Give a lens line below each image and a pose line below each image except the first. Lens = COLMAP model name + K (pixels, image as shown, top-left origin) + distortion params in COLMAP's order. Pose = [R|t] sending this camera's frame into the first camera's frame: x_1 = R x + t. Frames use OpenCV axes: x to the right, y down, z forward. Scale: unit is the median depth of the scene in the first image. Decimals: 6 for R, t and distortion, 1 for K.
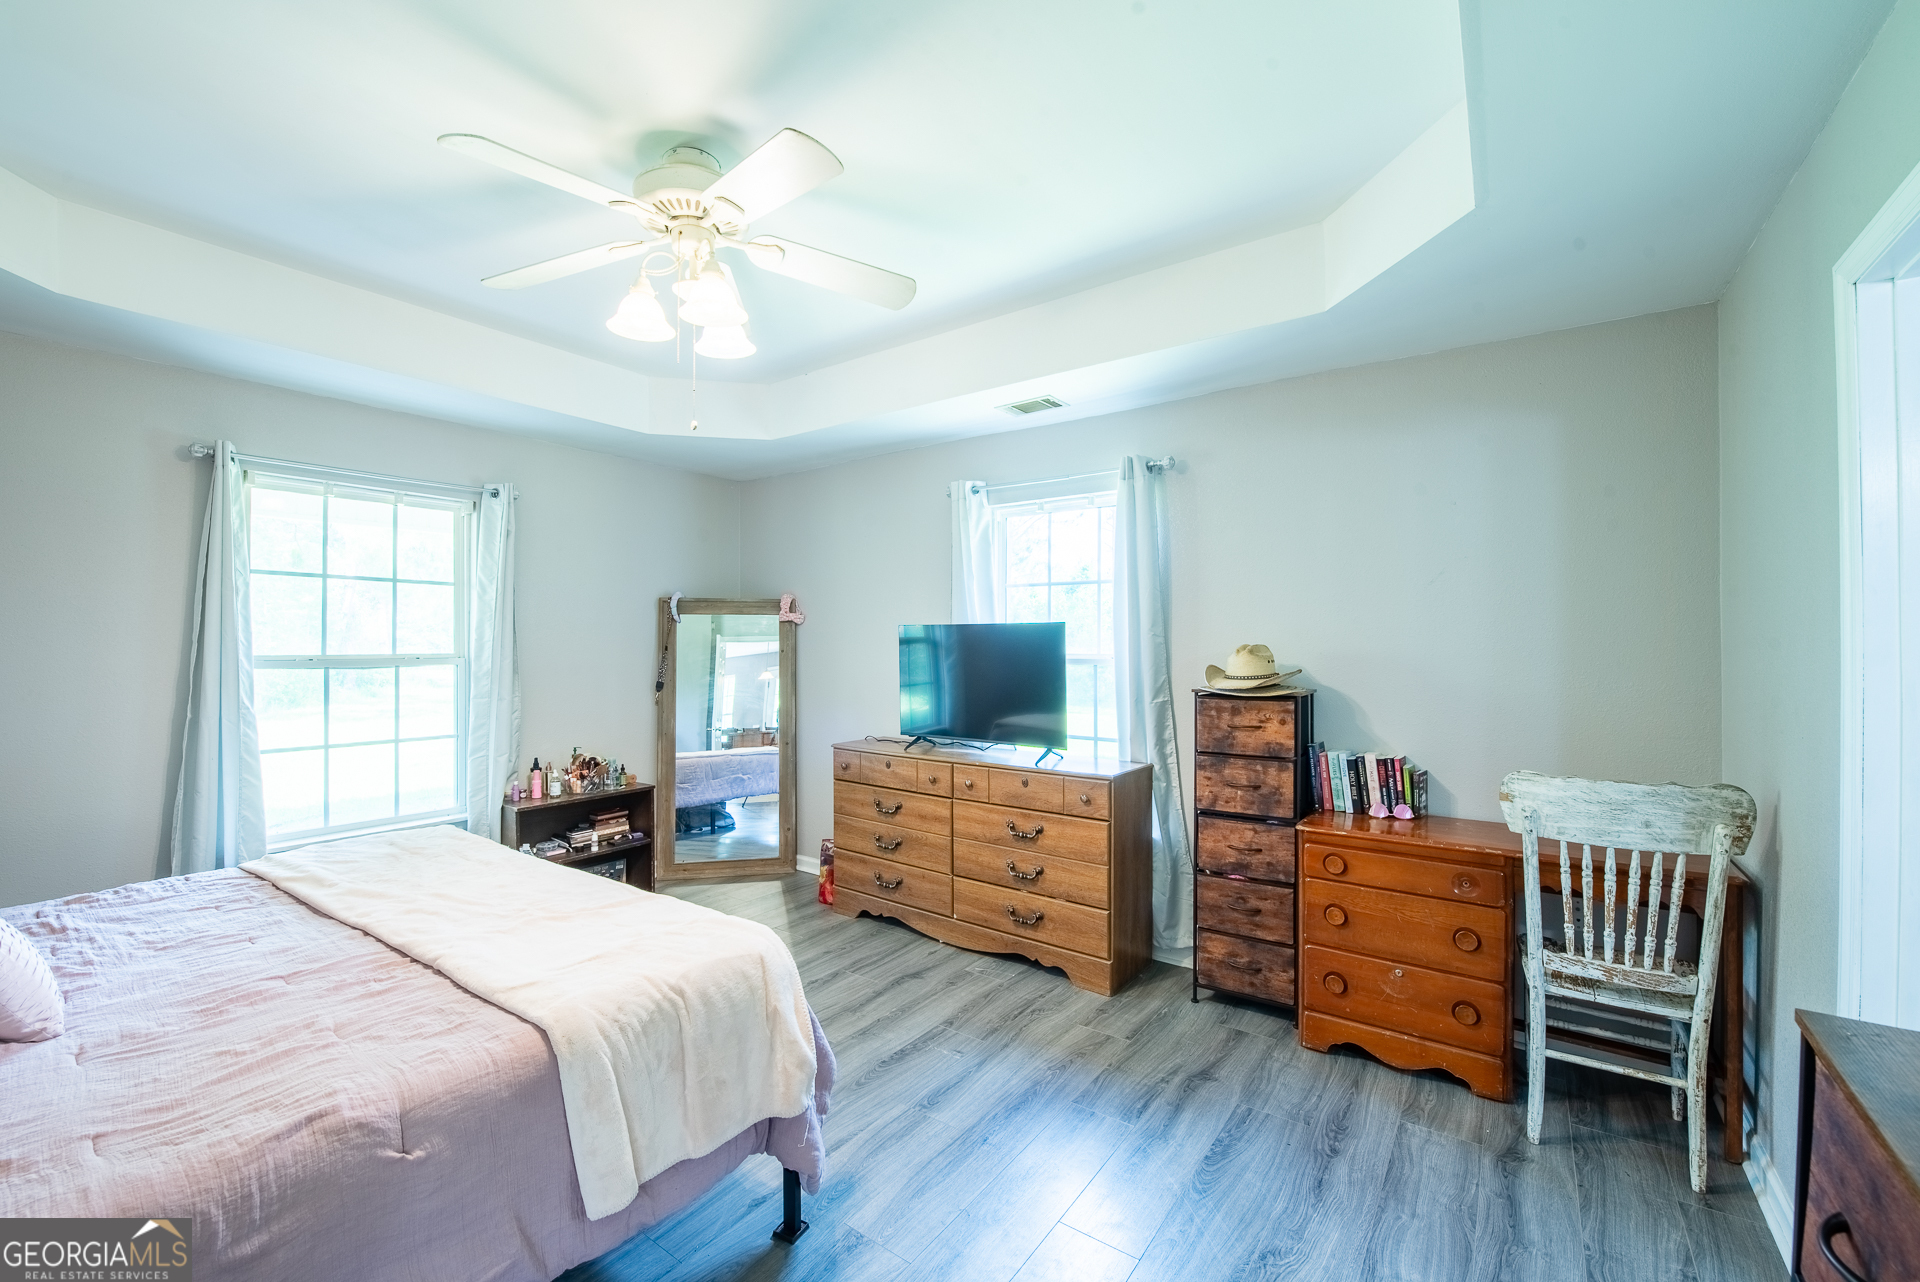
lens RADIAL K [[773.2, 0, 951.4], [0, 773.2, 639.0], [0, 0, 1]] dist [-0.021115, -0.000117]
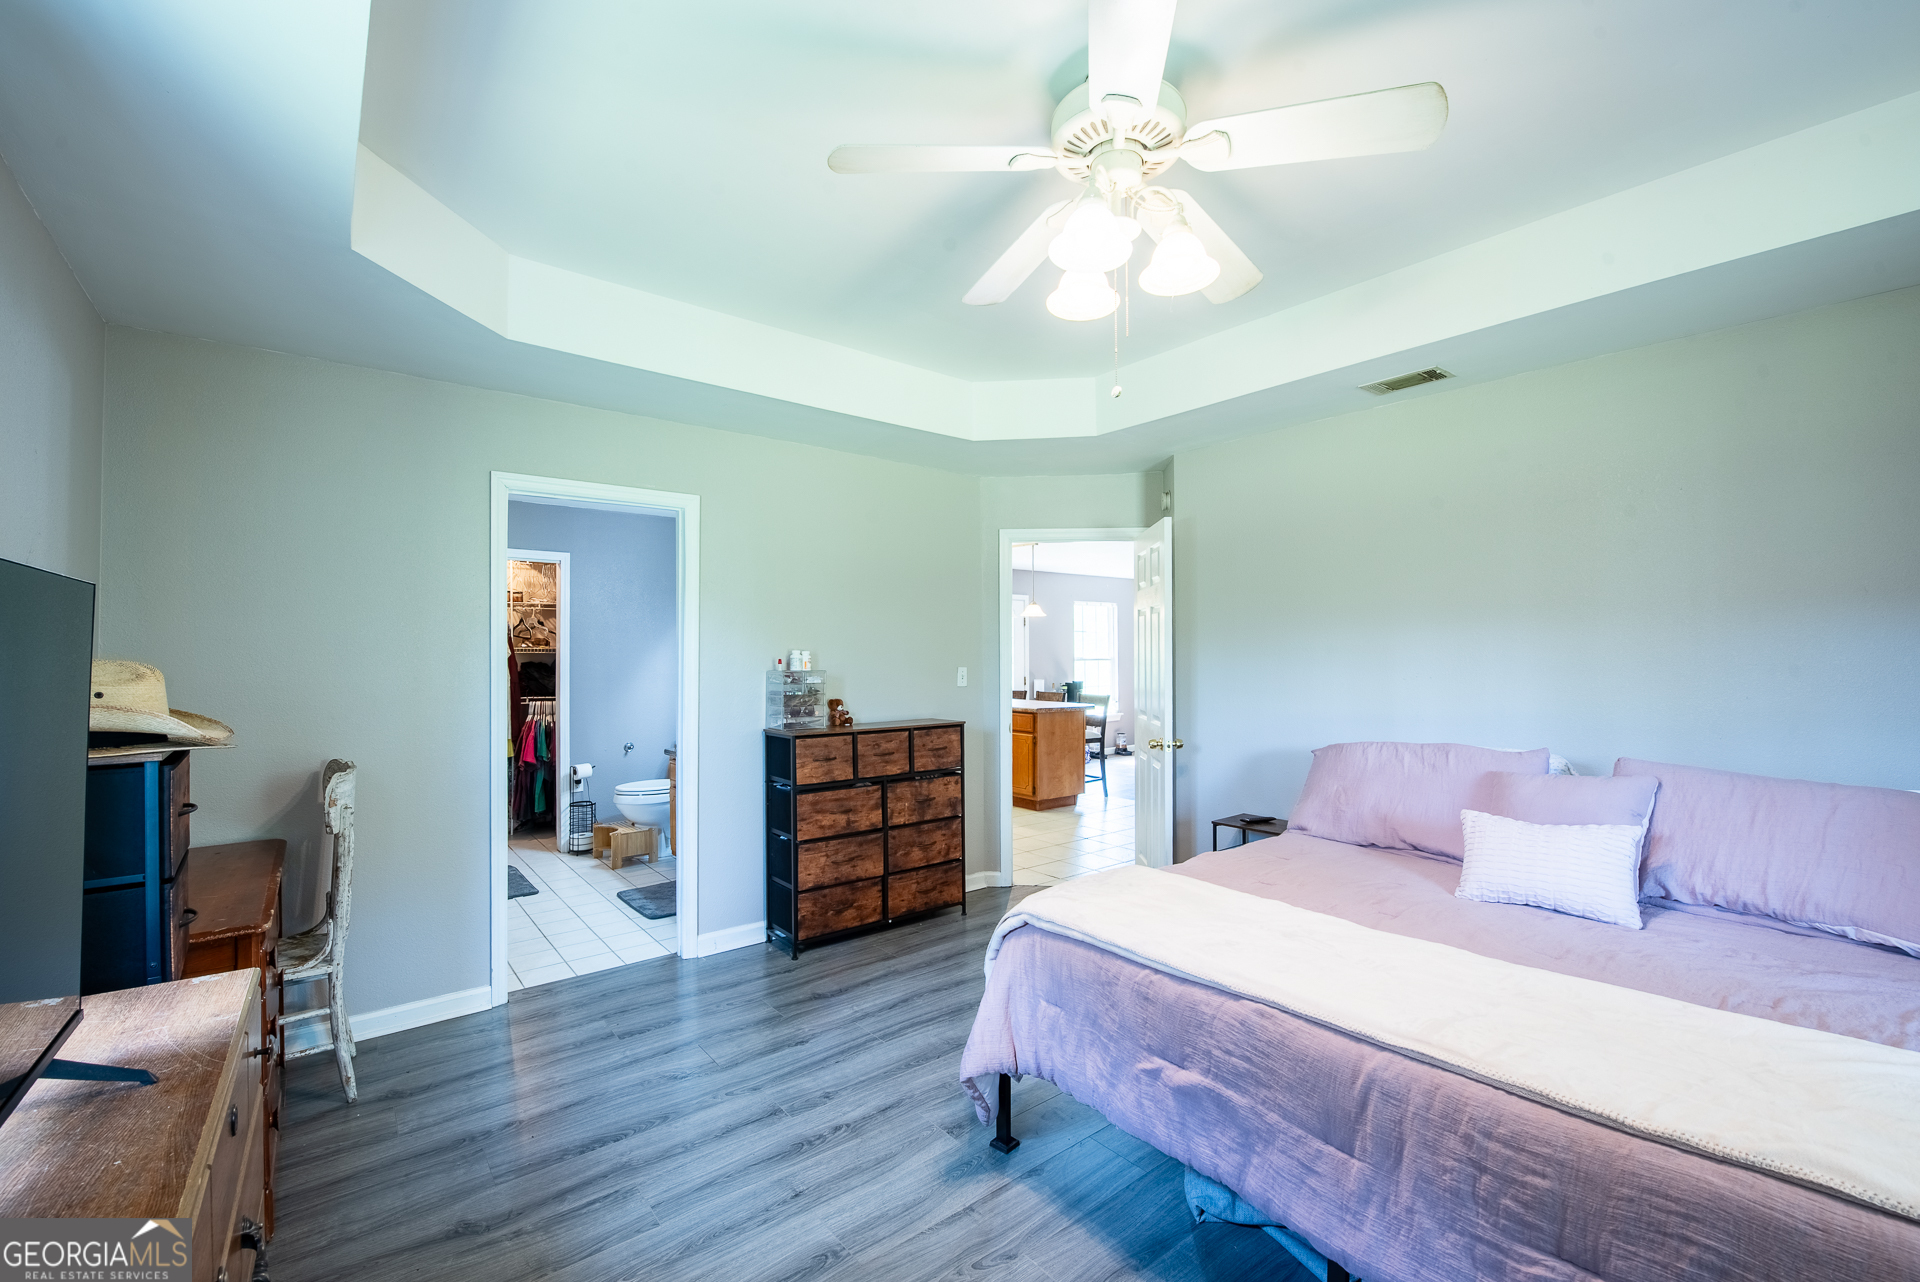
lens RADIAL K [[784.9, 0, 940.4], [0, 784.9, 646.3], [0, 0, 1]] dist [-0.022954, -0.000917]
pose [[-0.961759, 0.006431, 0.273821, -0.241632], [0.000515, 0.999765, -0.021673, 0.009866], [-0.273896, -0.020703, -0.961537, 1.181418]]
